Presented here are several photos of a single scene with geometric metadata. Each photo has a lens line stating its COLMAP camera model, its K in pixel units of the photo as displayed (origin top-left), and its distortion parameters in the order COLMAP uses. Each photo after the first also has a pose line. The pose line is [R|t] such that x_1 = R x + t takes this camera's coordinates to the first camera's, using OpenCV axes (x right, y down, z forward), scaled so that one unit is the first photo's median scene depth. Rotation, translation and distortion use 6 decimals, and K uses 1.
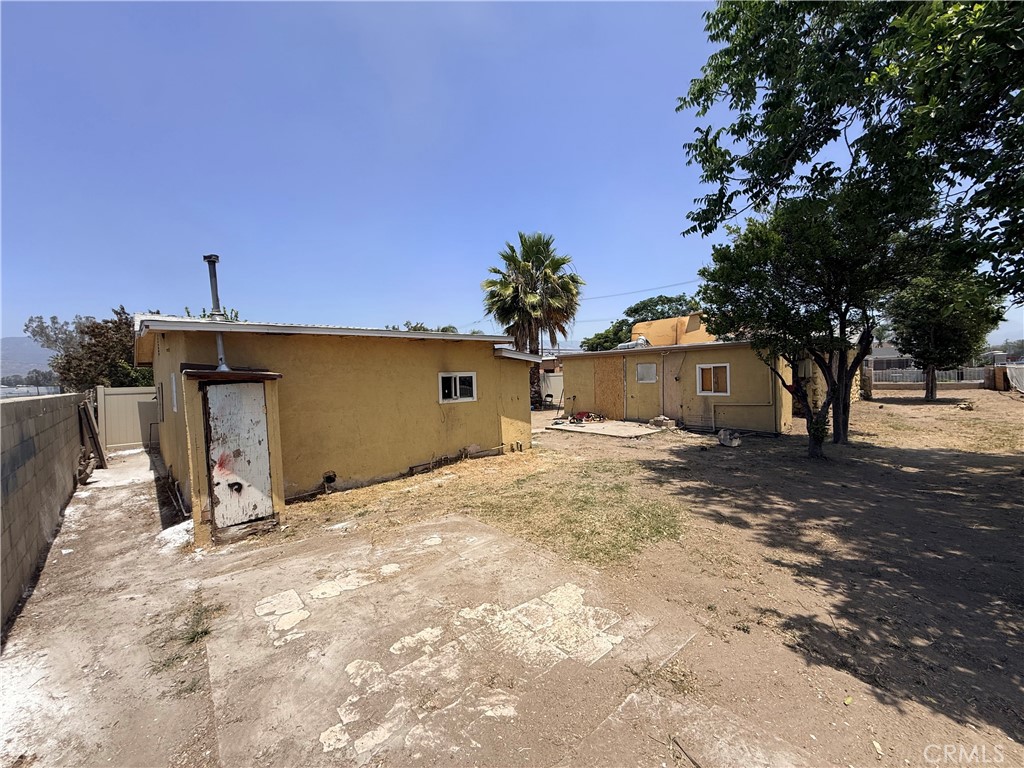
lens RADIAL K [[411.0, 0, 512.0], [0, 411.0, 384.0], [0, 0, 1]] dist [0.000128, 0.000254]
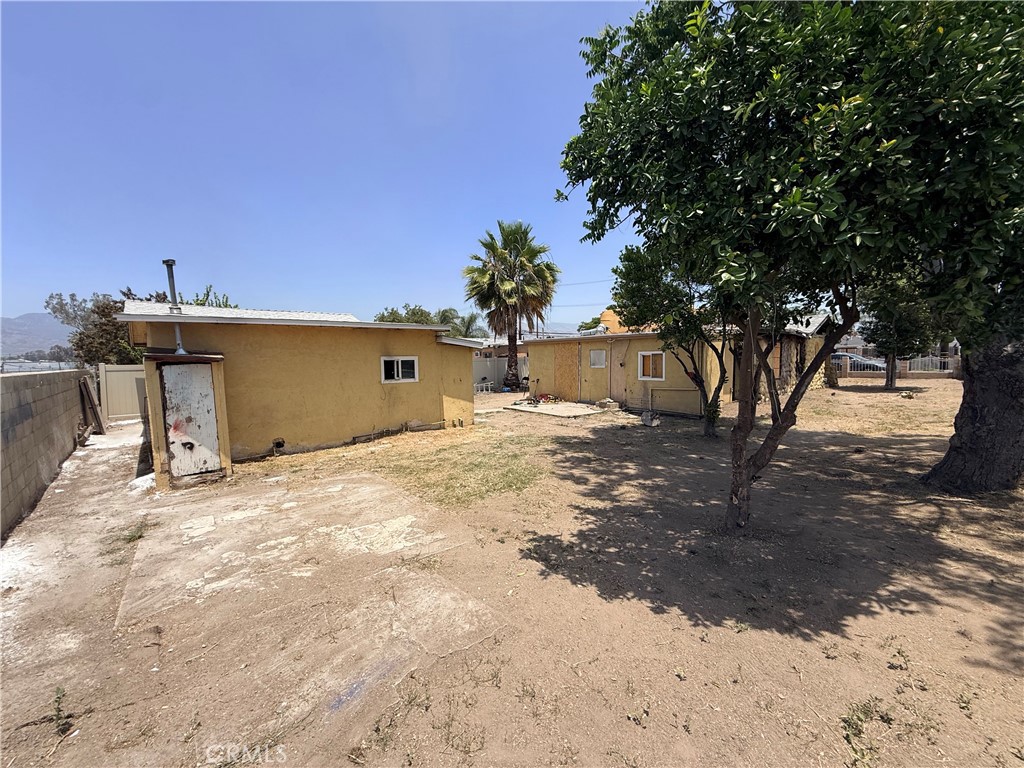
lens RADIAL K [[411.0, 0, 512.0], [0, 411.0, 384.0], [0, 0, 1]] dist [0.000128, 0.000254]
pose [[0.999581, 0.016121, -0.024043, 0.262603], [-0.015068, 0.998947, 0.043337, -0.007893], [0.024716, -0.042956, 0.998771, -0.175590]]
